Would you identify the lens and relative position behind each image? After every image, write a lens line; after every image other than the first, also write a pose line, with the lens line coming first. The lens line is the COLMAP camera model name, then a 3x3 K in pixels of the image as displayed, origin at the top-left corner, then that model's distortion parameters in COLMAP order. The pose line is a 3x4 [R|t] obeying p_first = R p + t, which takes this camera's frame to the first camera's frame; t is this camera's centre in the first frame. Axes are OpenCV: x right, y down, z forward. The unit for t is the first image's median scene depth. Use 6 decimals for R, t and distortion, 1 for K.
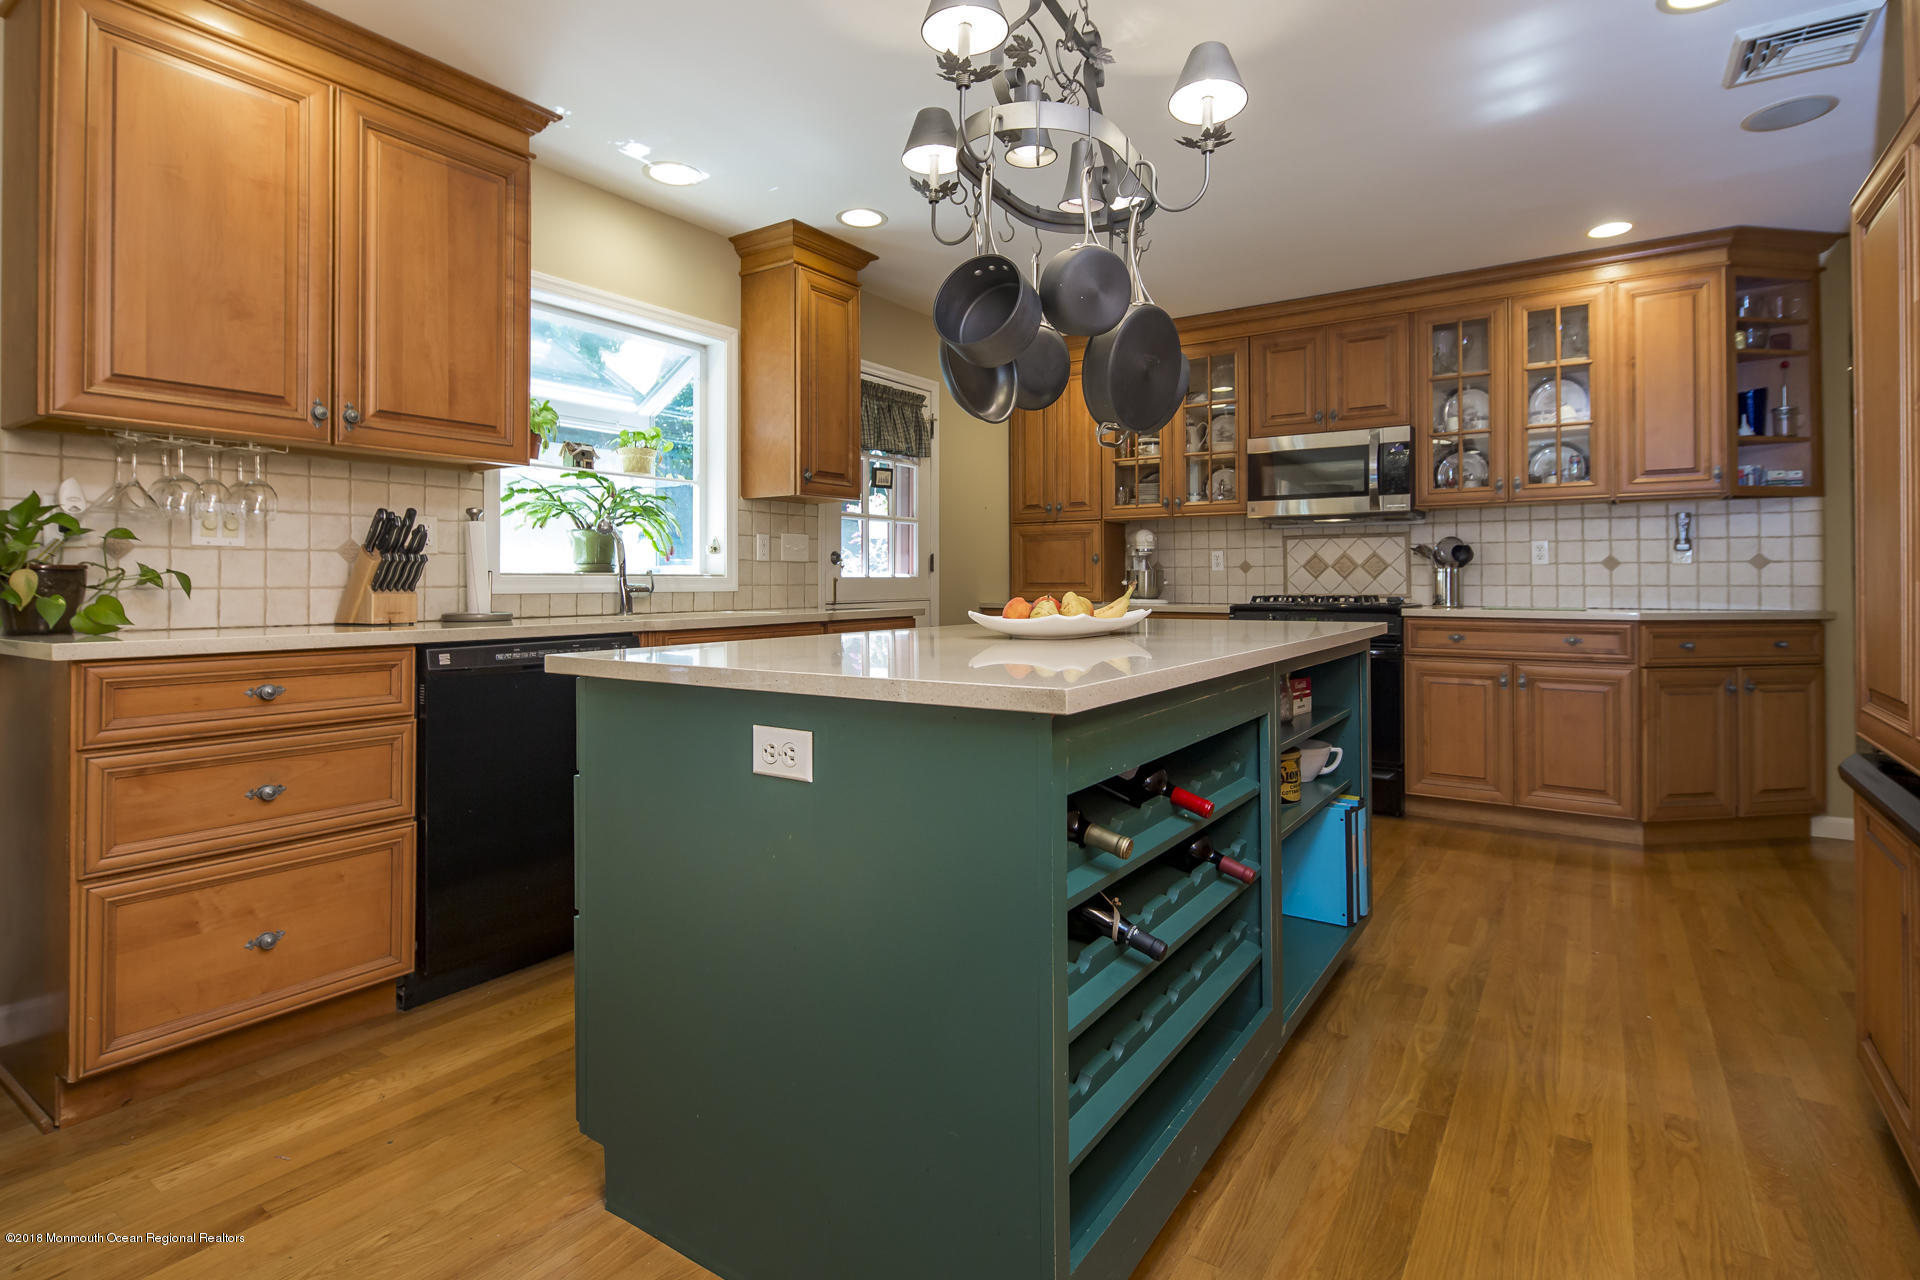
lens RADIAL K [[945.8, 0, 961.9], [0, 945.8, 571.2], [0, 0, 1]] dist [-0.002812, -0.001184]
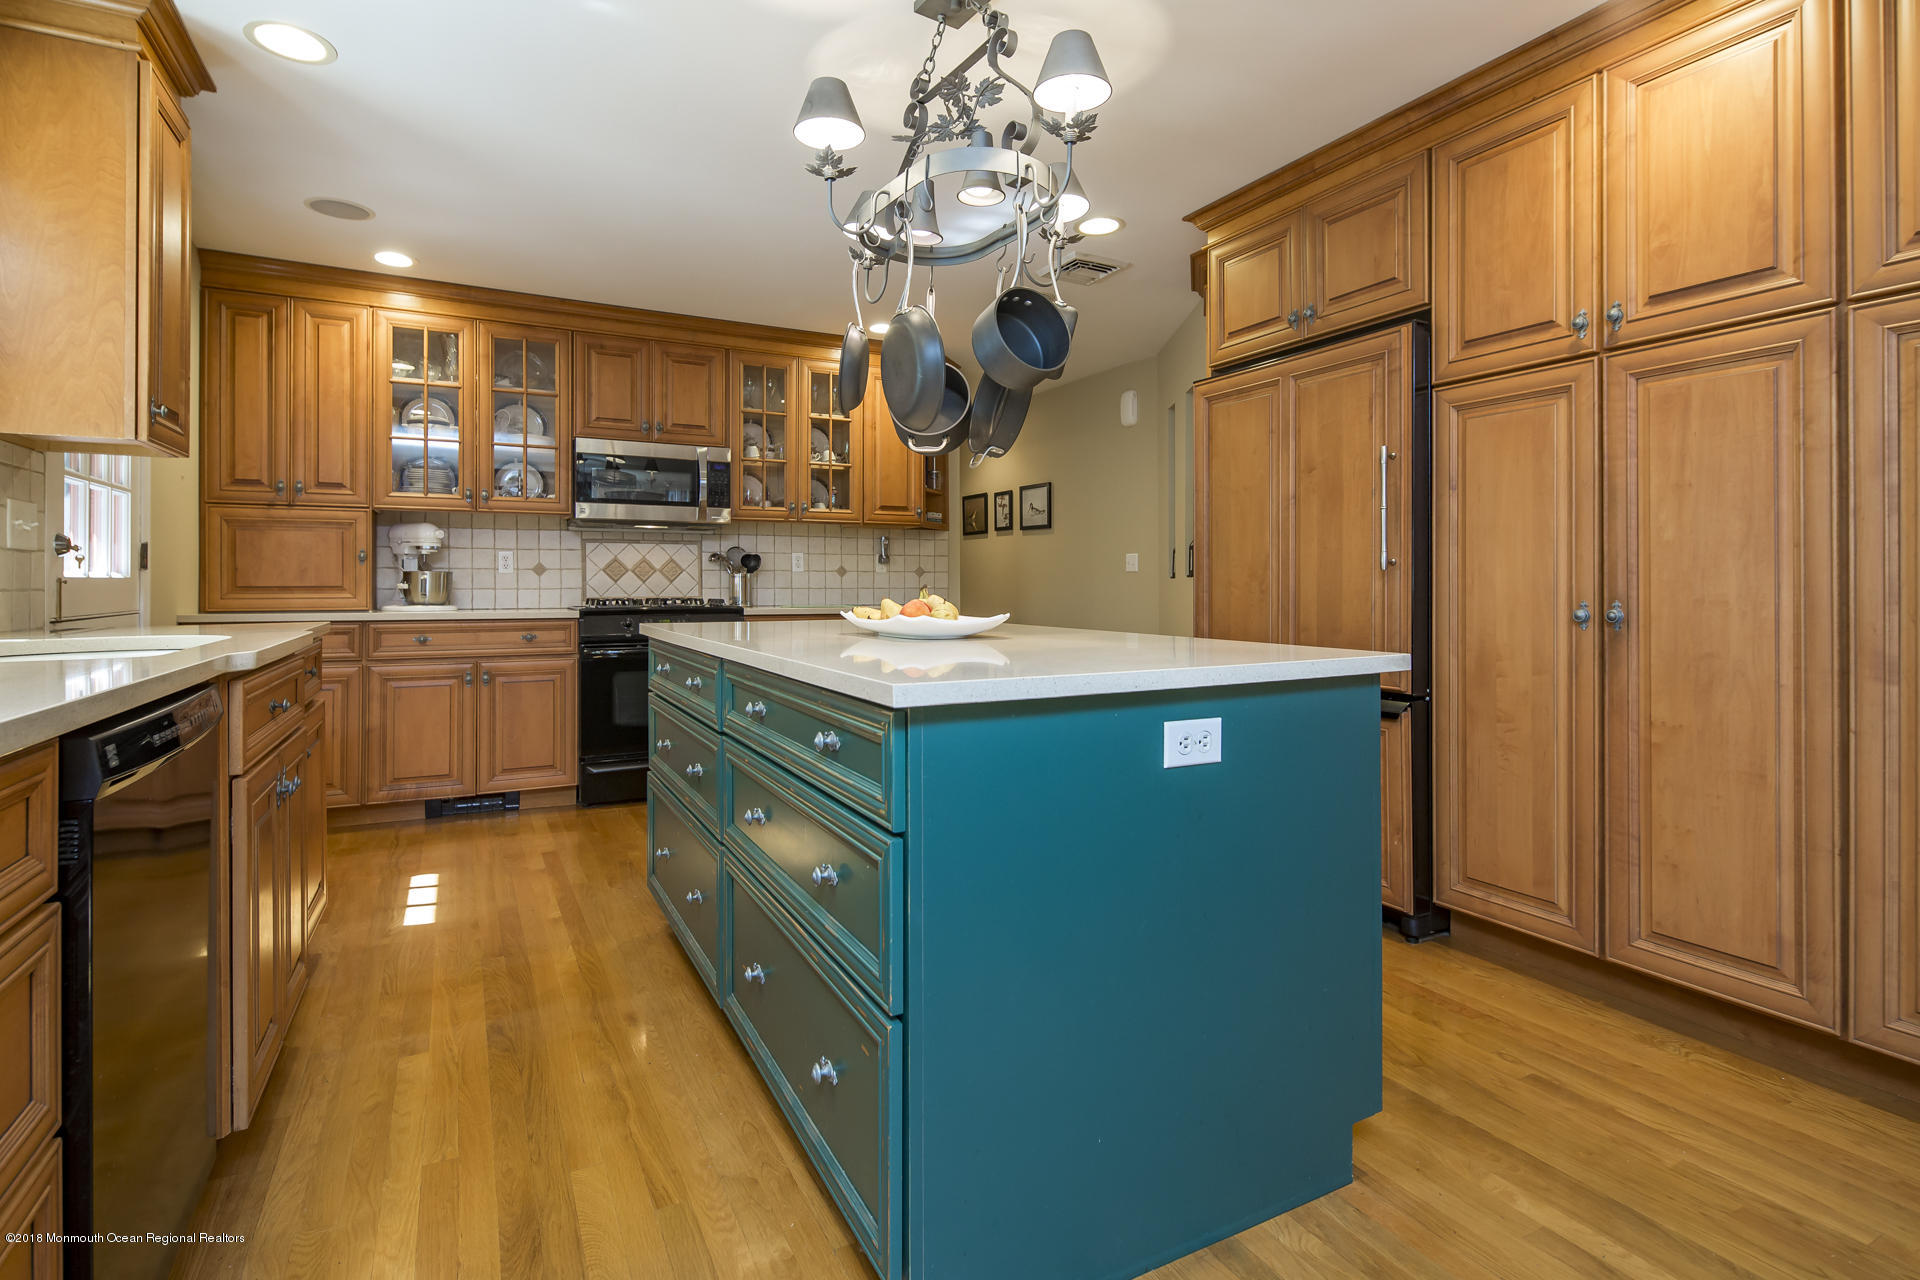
lens RADIAL K [[945.8, 0, 961.9], [0, 945.8, 571.2], [0, 0, 1]] dist [-0.002812, -0.001184]
pose [[0.456443, 0.012372, 0.889667, -0.377731], [-0.012243, 0.999896, -0.007623, -0.000516], [-0.889668, -0.007413, 0.456547, 0.206670]]
